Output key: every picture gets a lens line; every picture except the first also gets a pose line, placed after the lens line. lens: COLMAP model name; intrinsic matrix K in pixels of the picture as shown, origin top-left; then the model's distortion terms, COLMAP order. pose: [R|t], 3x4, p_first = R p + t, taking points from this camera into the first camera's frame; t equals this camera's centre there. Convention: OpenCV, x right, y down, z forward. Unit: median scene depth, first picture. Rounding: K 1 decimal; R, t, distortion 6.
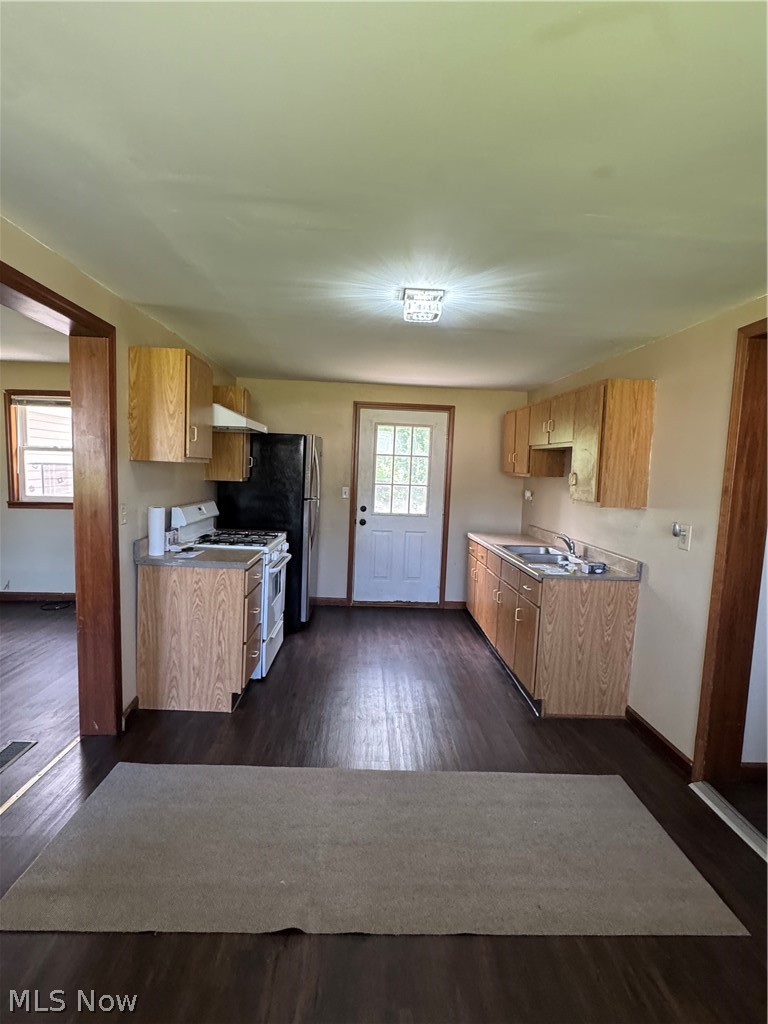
lens RADIAL K [[520.3, 0, 389.0], [0, 520.3, 512.3], [0, 0, 1]] dist [-0.002843, 0.000073]
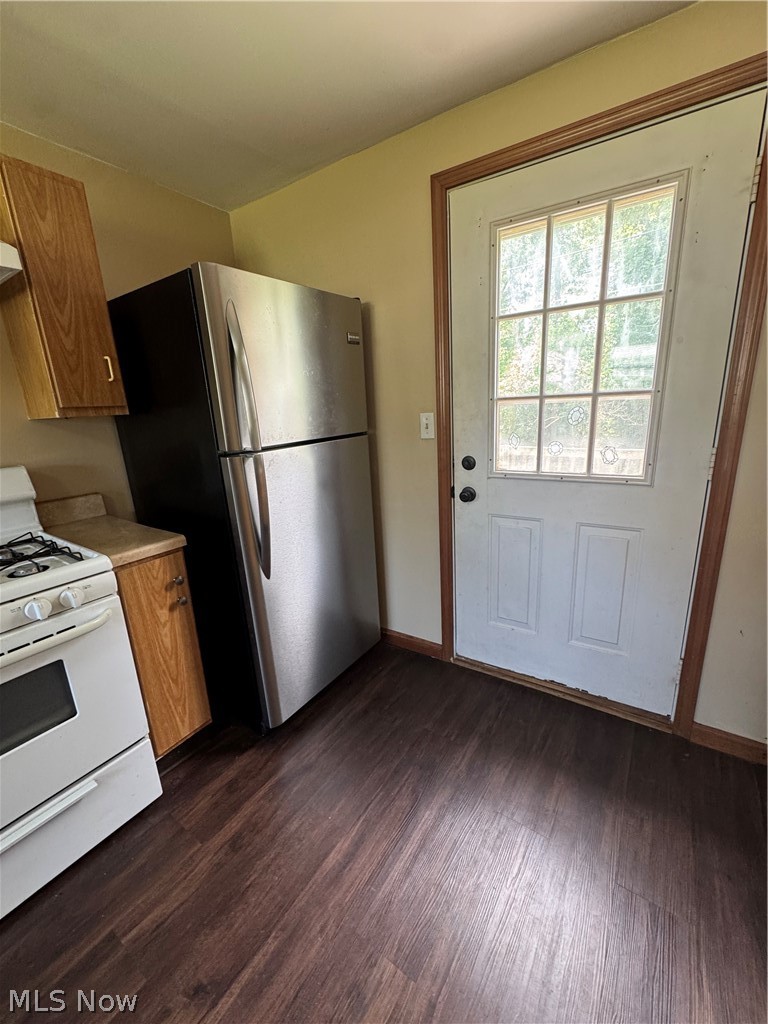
lens RADIAL K [[408.8, 0, 392.7], [0, 408.8, 513.1], [0, 0, 1]] dist [-0.001830, -0.000206]
pose [[0.798895, 0.078054, -0.596385, 0.102435], [0.031395, 0.984781, 0.170942, -0.025504], [0.600651, -0.155288, 0.784285, 0.704058]]
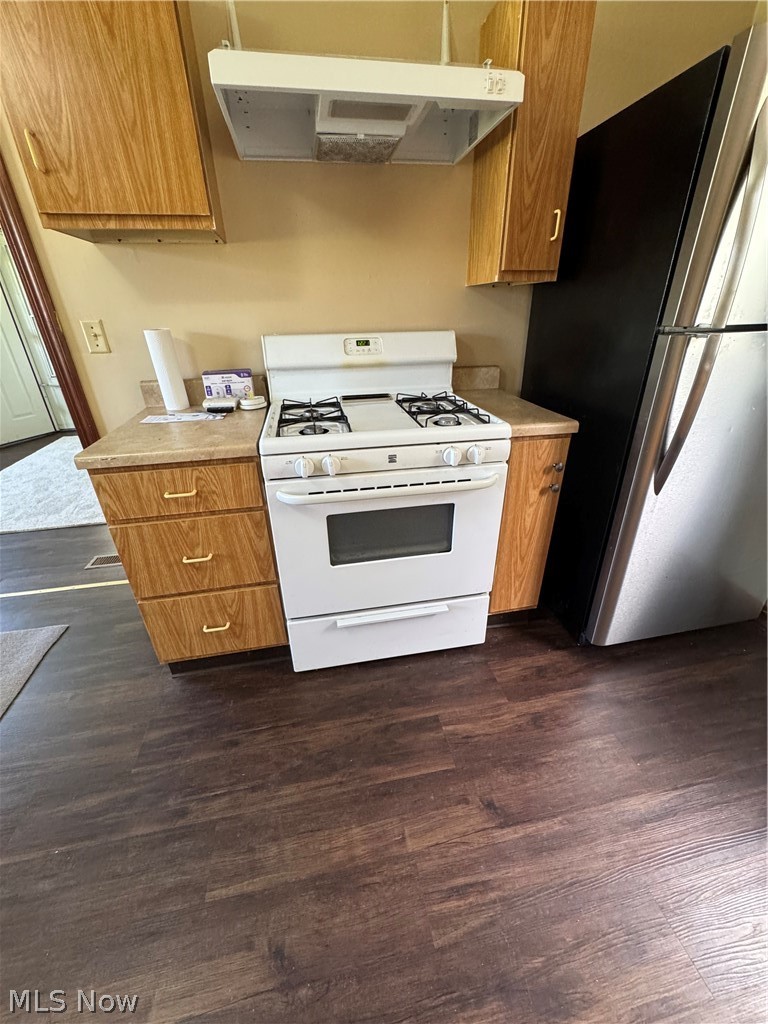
lens RADIAL K [[408.8, 0, 387.6], [0, 408.8, 516.0], [0, 0, 1]] dist [-0.001830, -0.000206]
pose [[0.151212, 0.404652, -0.901882, 0.065945], [-0.059392, 0.914444, 0.400330, -0.010155], [0.986715, -0.006970, 0.162308, 0.674604]]
